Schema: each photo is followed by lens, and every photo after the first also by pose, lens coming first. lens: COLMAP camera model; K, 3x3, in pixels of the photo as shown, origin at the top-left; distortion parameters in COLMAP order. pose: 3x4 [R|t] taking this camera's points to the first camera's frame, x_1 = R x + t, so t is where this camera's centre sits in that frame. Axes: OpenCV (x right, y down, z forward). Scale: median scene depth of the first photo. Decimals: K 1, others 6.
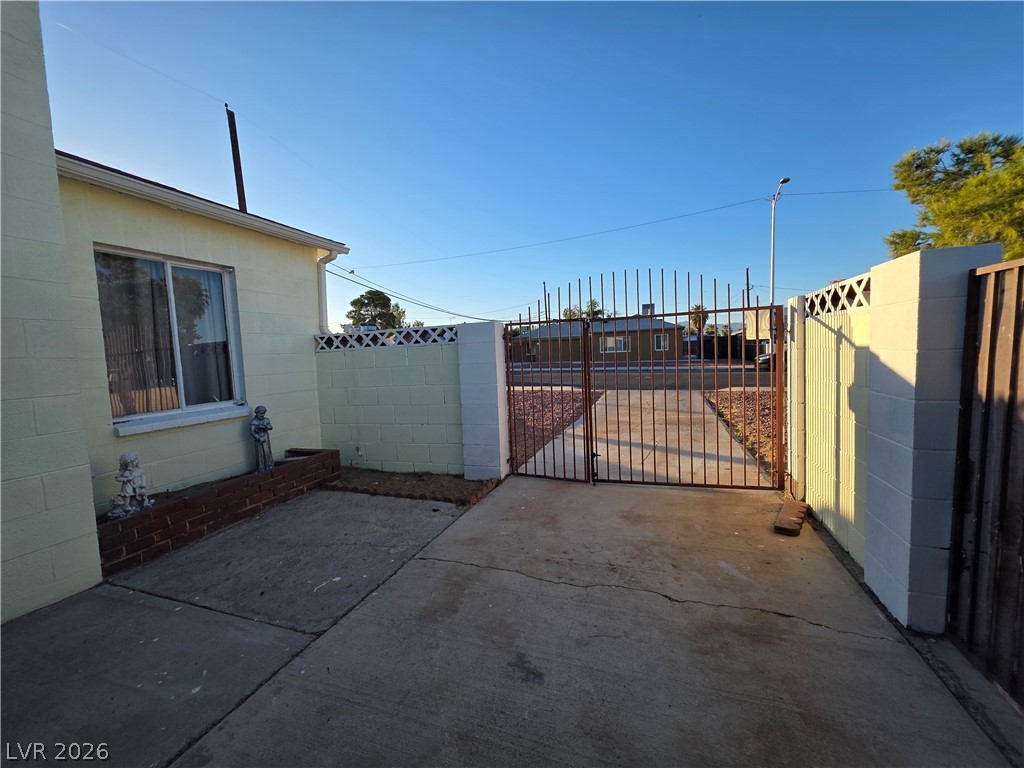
lens RADIAL K [[409.0, 0, 512.0], [0, 409.0, 384.0], [0, 0, 1]] dist [0.001241, 0.000174]
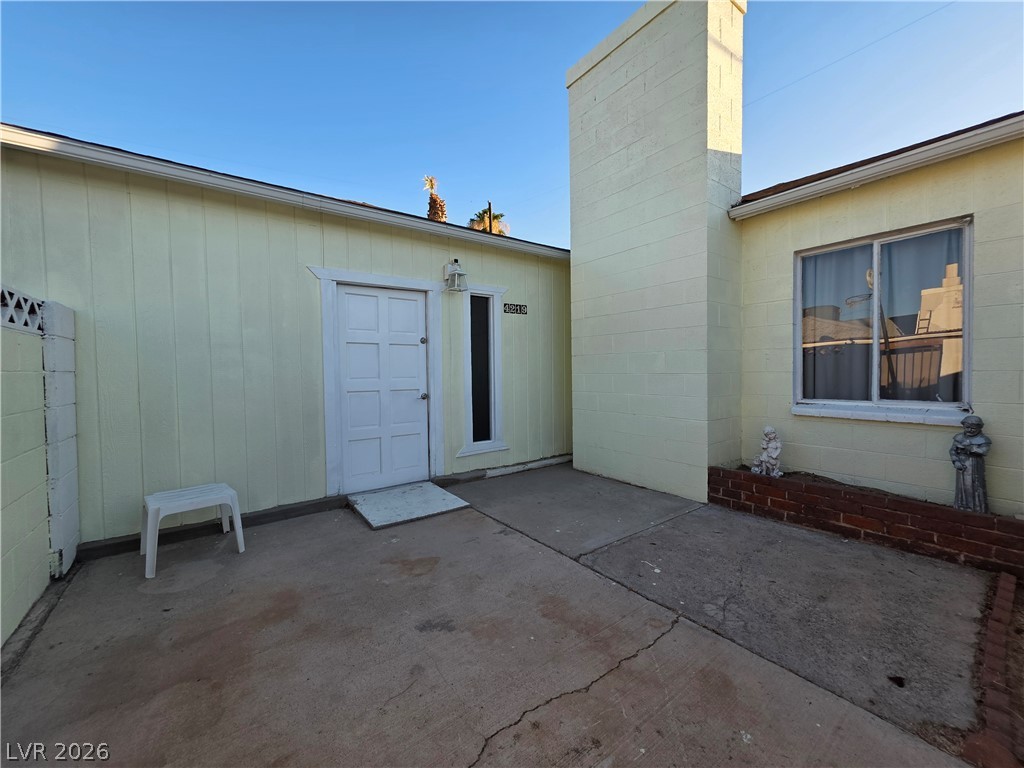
lens RADIAL K [[409.0, 0, 512.0], [0, 409.0, 384.0], [0, 0, 1]] dist [0.001241, 0.000174]
pose [[-0.550986, 0.077604, -0.830898, 0.511425], [-0.031437, 0.993030, 0.113593, -0.074457], [0.833922, 0.088709, -0.544706, 1.085031]]
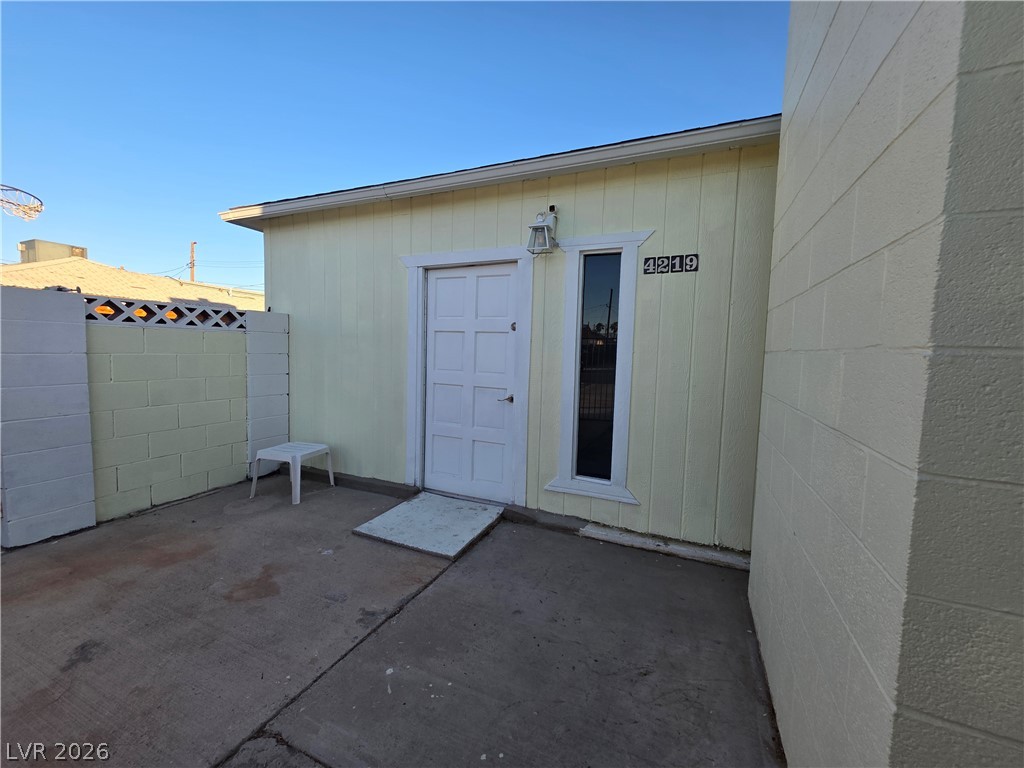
lens RADIAL K [[409.0, 0, 512.0], [0, 409.0, 384.0], [0, 0, 1]] dist [0.001241, 0.000174]
pose [[-0.997701, 0.008582, 0.067219, -0.704306], [0.019546, 0.986233, 0.164200, -0.081981], [-0.064884, 0.165136, -0.984134, 1.145155]]
